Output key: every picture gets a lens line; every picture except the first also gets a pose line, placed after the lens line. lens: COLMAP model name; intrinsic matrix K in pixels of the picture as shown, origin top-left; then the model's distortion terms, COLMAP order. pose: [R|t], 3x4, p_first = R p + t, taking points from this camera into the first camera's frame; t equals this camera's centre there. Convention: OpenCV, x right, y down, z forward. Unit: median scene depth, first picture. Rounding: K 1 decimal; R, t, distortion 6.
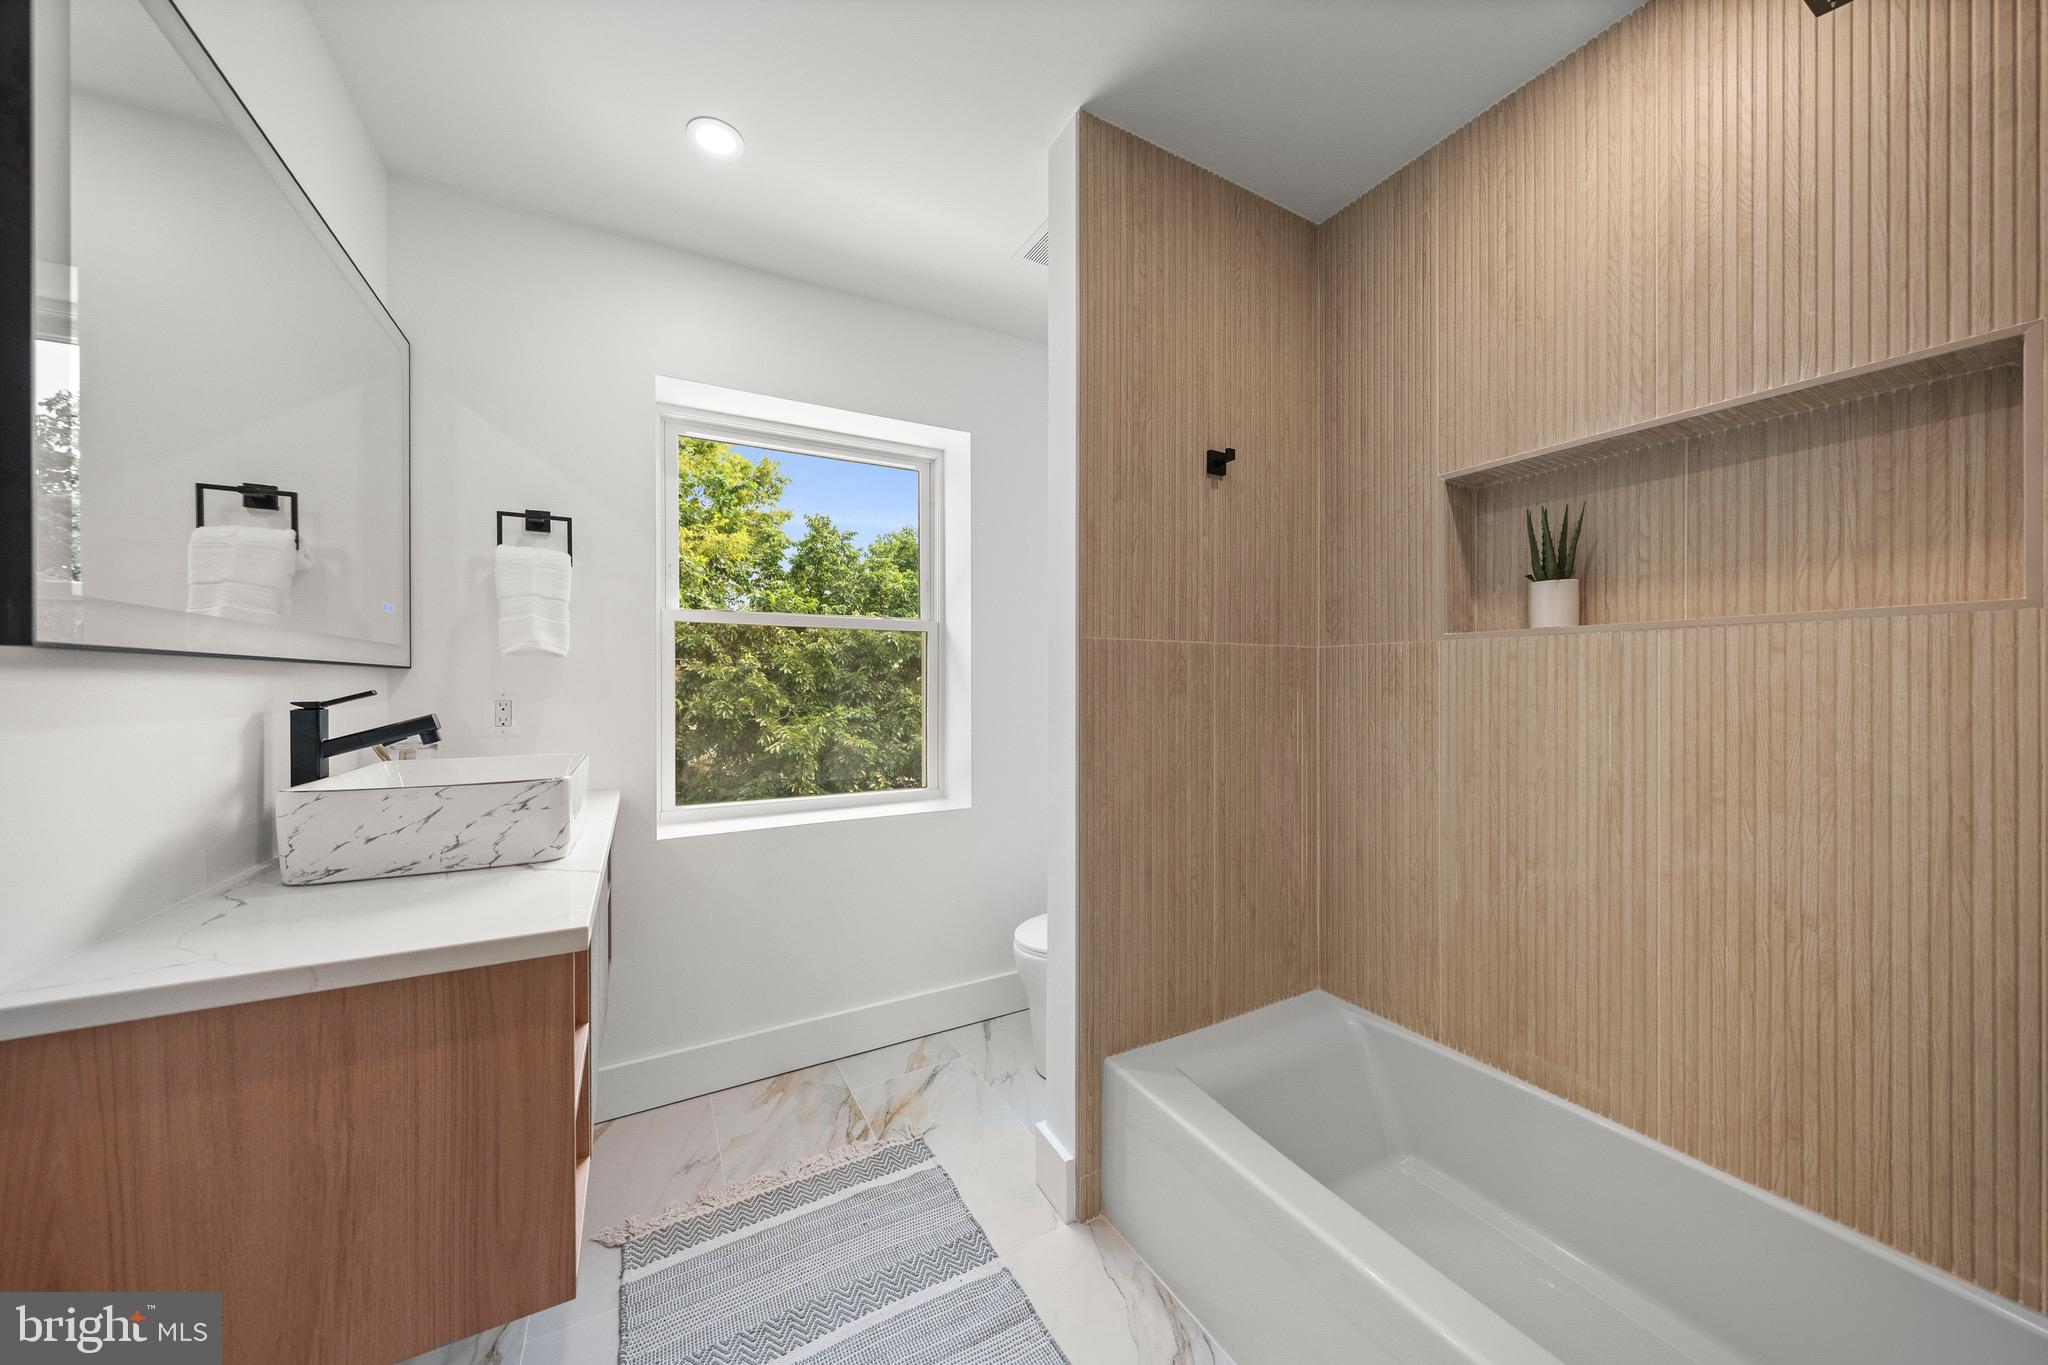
lens RADIAL K [[700.6, 0, 1030.7], [0, 700.6, 677.7], [0, 0, 1]] dist [-0.002016, -0.000168]
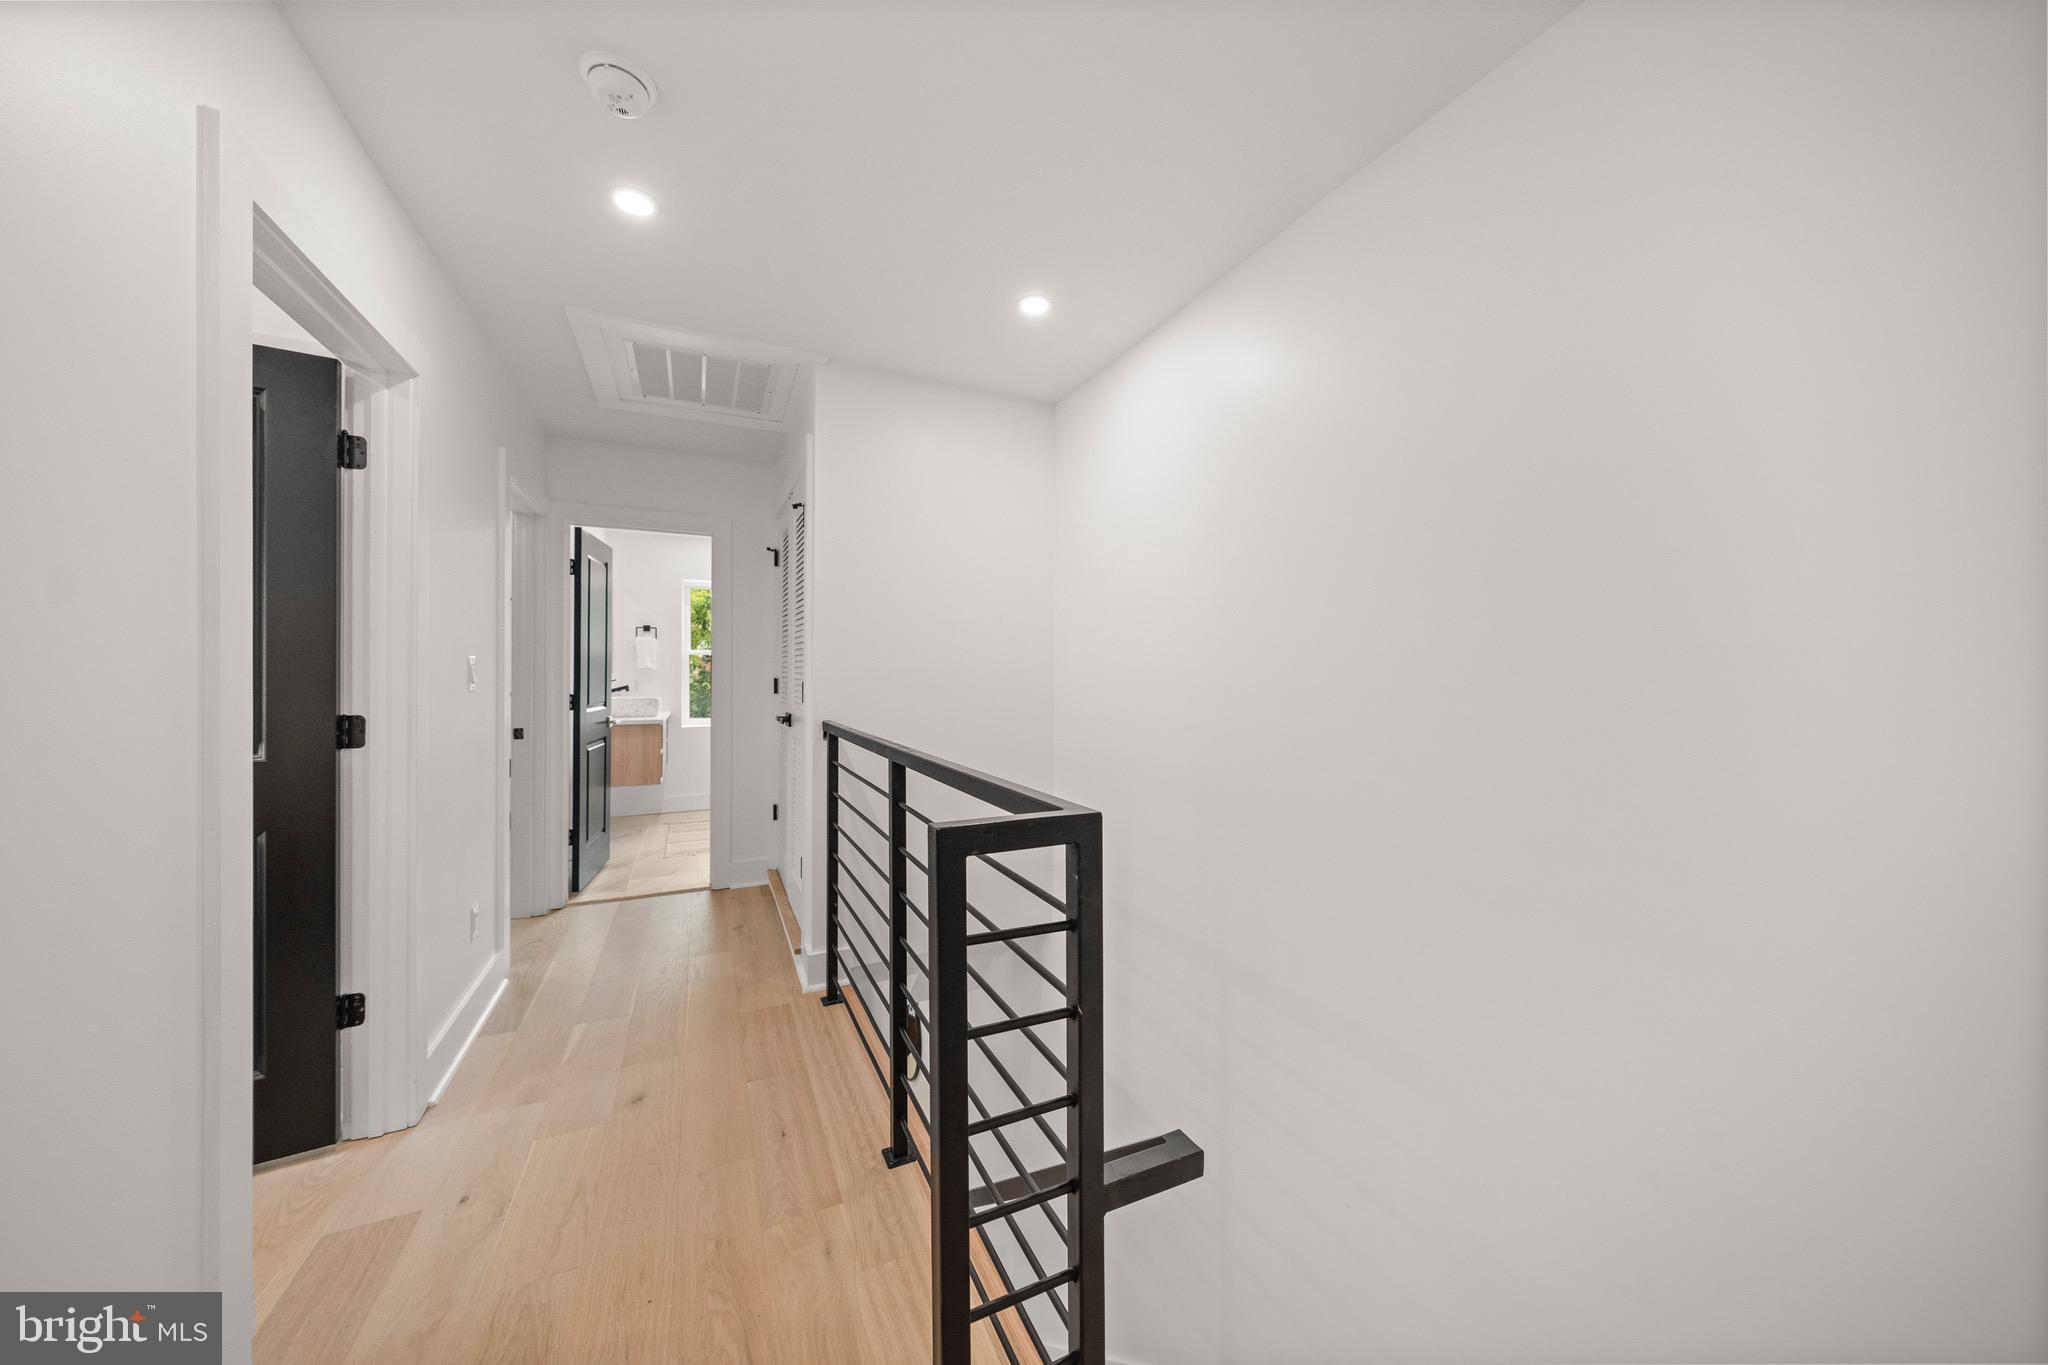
lens RADIAL K [[700.6, 0, 1022.1], [0, 700.6, 675.0], [0, 0, 1]] dist [-0.002016, -0.000168]
pose [[0.997362, 0.001683, -0.072575, 1.316827], [-0.001847, 0.999996, -0.002198, -0.000464], [0.072571, 0.002326, 0.997361, -2.192585]]
